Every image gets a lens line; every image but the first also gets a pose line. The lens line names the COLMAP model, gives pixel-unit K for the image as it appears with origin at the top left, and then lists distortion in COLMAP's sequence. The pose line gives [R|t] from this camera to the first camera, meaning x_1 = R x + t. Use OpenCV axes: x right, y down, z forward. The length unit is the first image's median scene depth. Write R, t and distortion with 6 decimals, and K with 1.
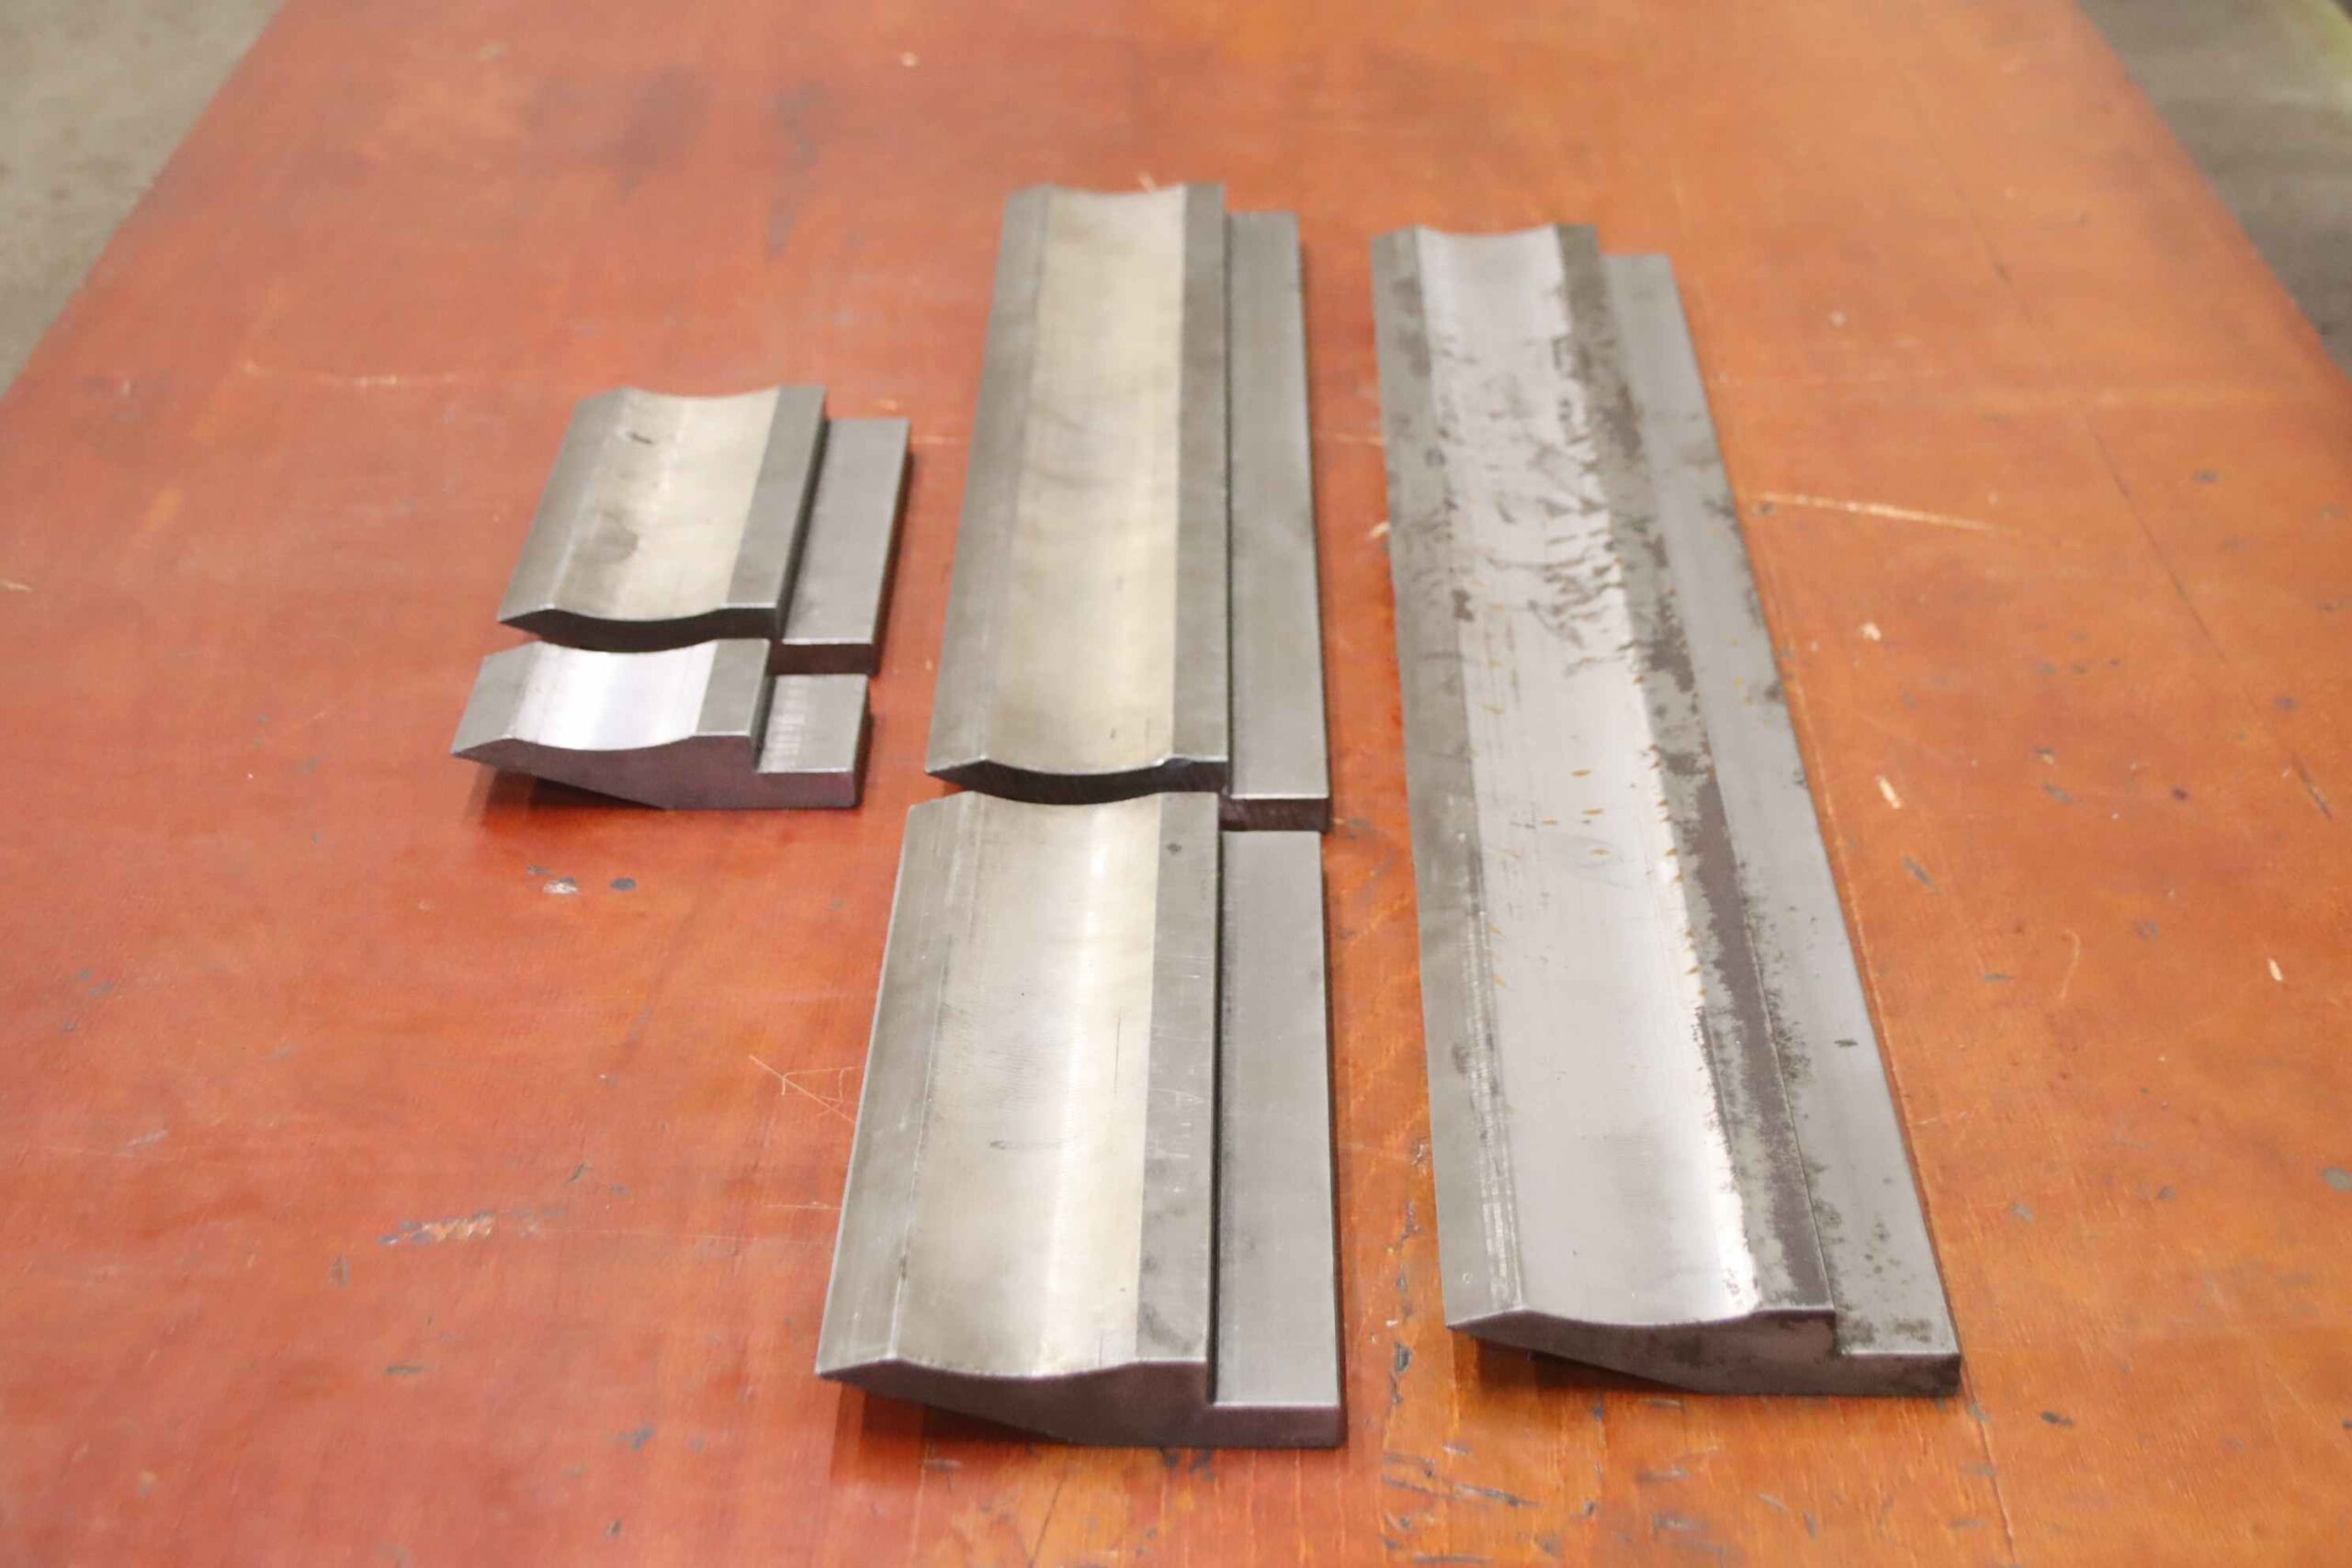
lens RADIAL K [[3362.2, 0, 1176.0], [0, 3362.2, 784.0], [0, 0, 1]] dist [0.012054, 0.024939]
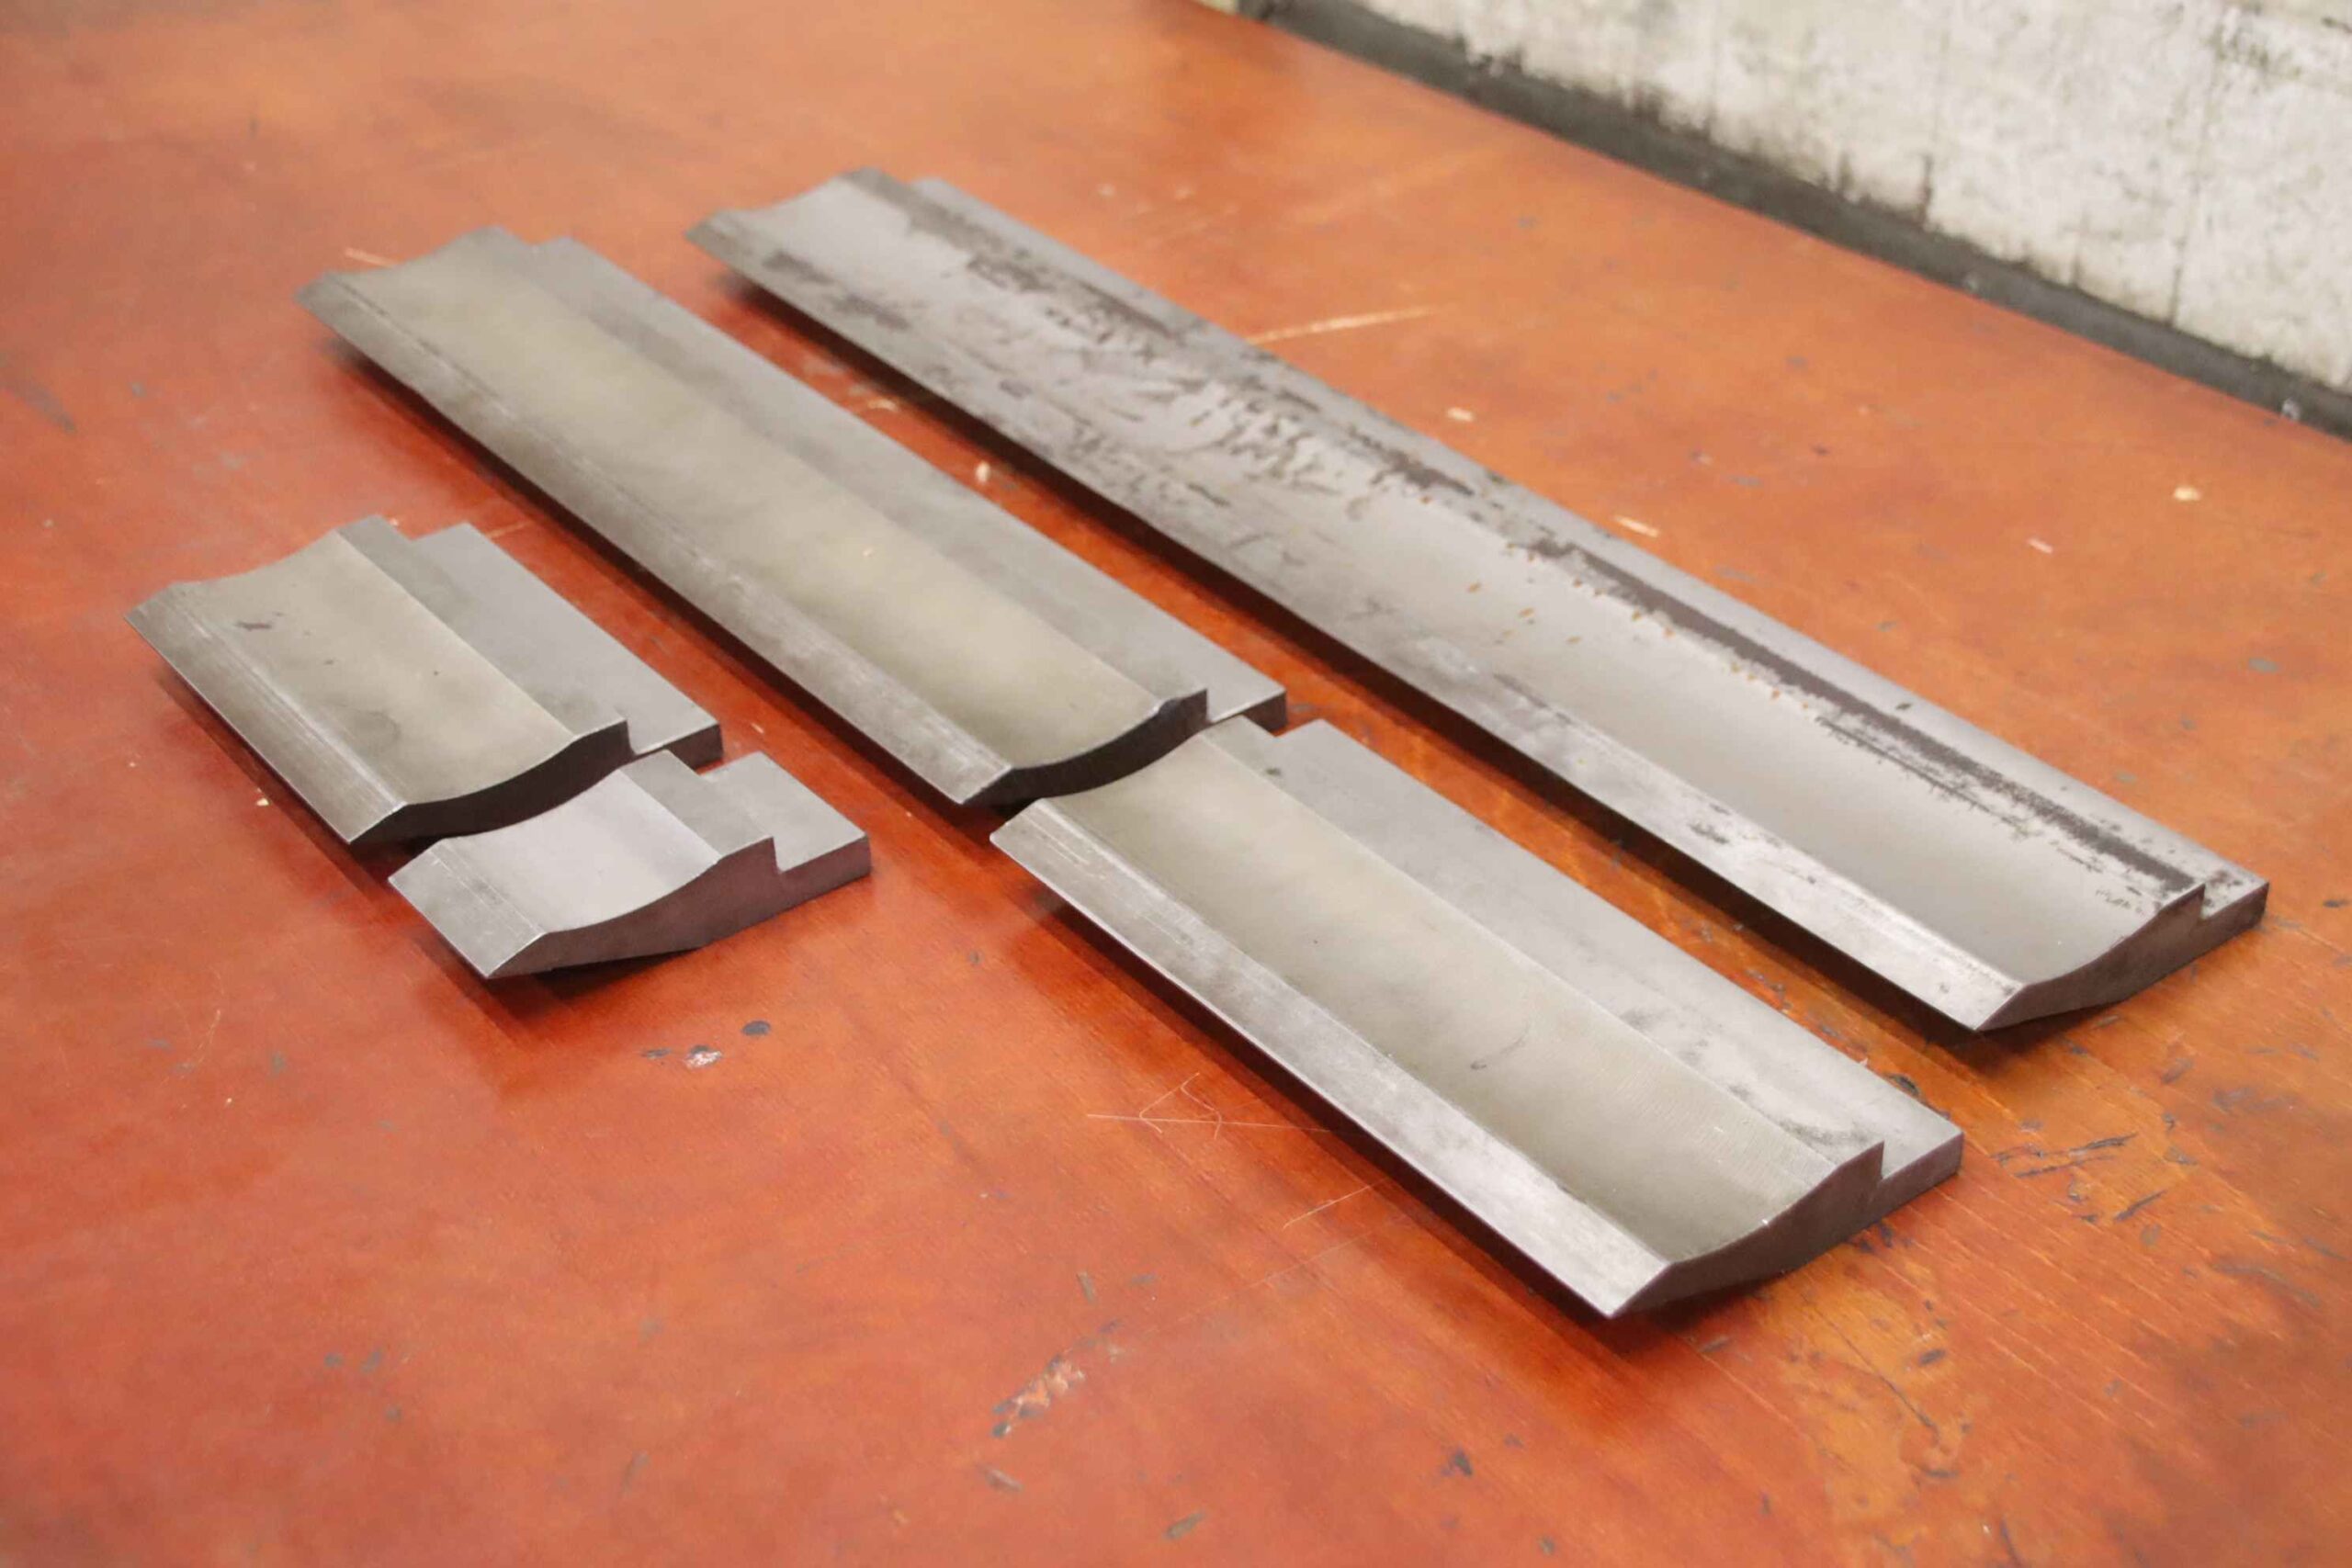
lens RADIAL K [[3024.7, 0, 1183.6], [0, 3024.7, 829.2], [0, 0, 1]] dist [0.010655, 0.084324]
pose [[0.789353, -0.355904, 0.500253, -0.449538], [0.336461, 0.932342, 0.132410, -0.087909], [-0.513533, 0.063798, 0.855695, 0.221245]]
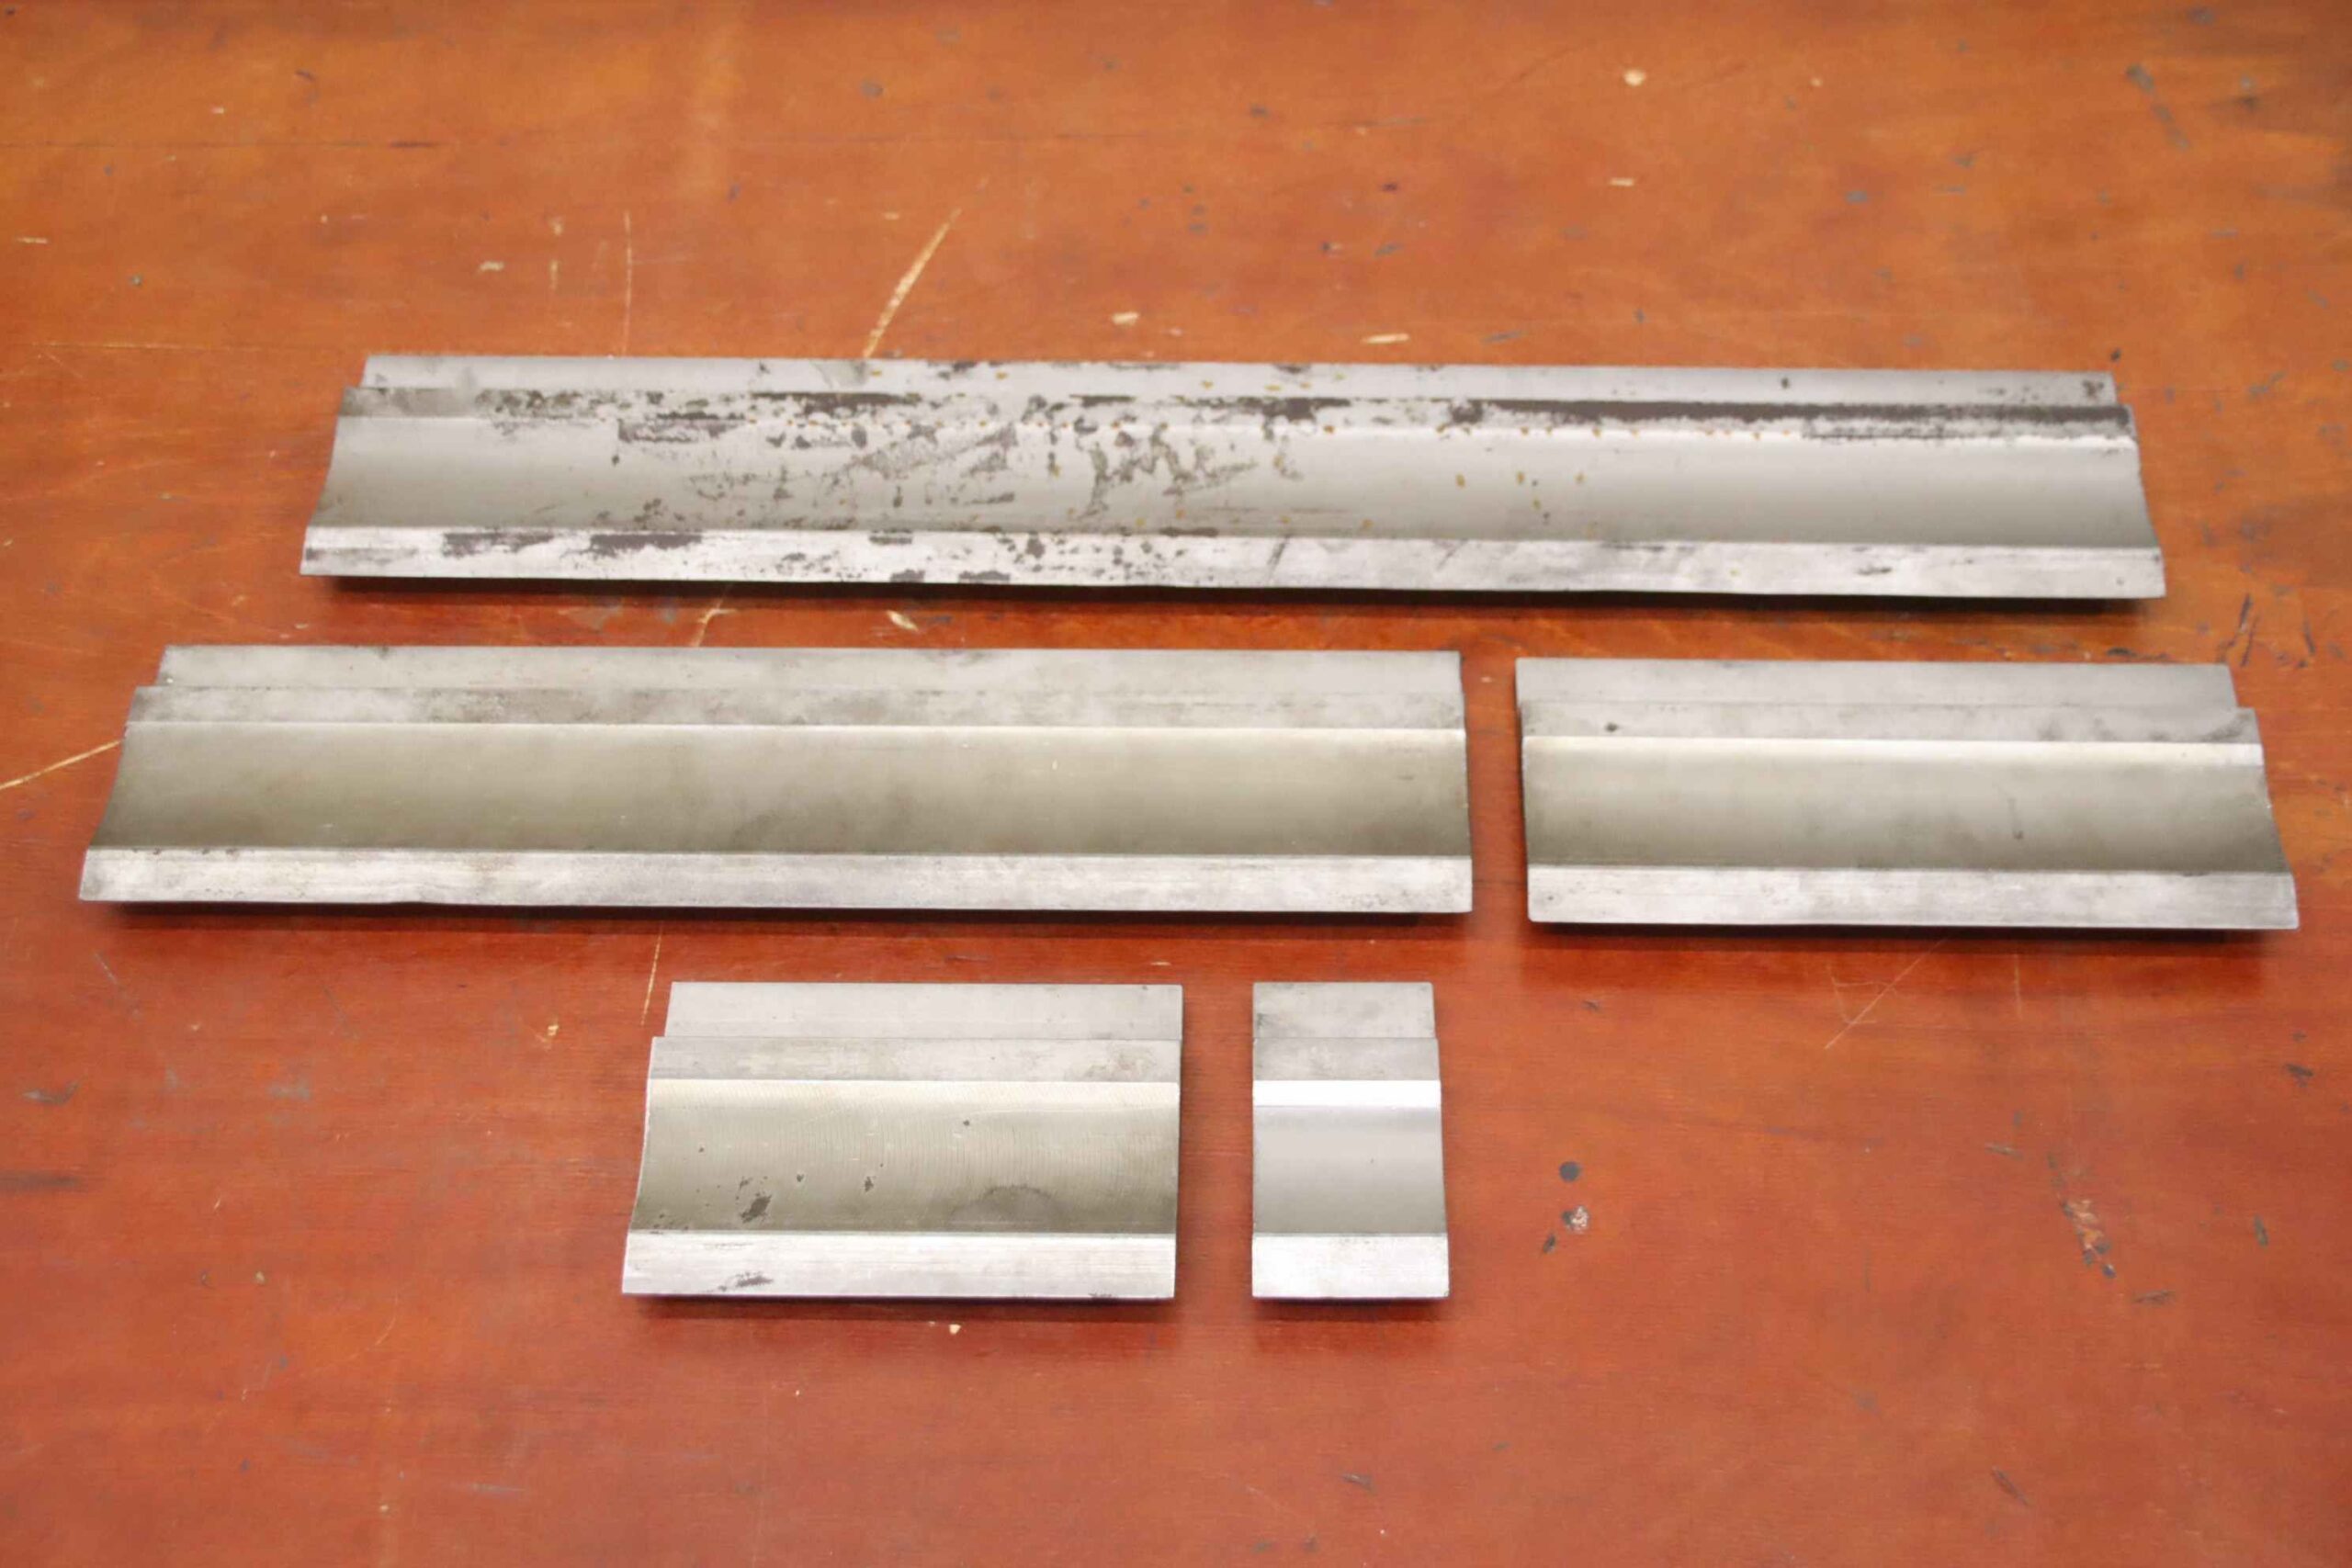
lens RADIAL K [[3024.7, 0, 1183.6], [0, 3024.7, 829.2], [0, 0, 1]] dist [0.010655, 0.084324]
pose [[0.012889, -0.799584, 0.600416, -0.645057], [0.530312, 0.514526, 0.673819, -0.732002], [-0.847705, 0.309723, 0.430660, 0.623862]]
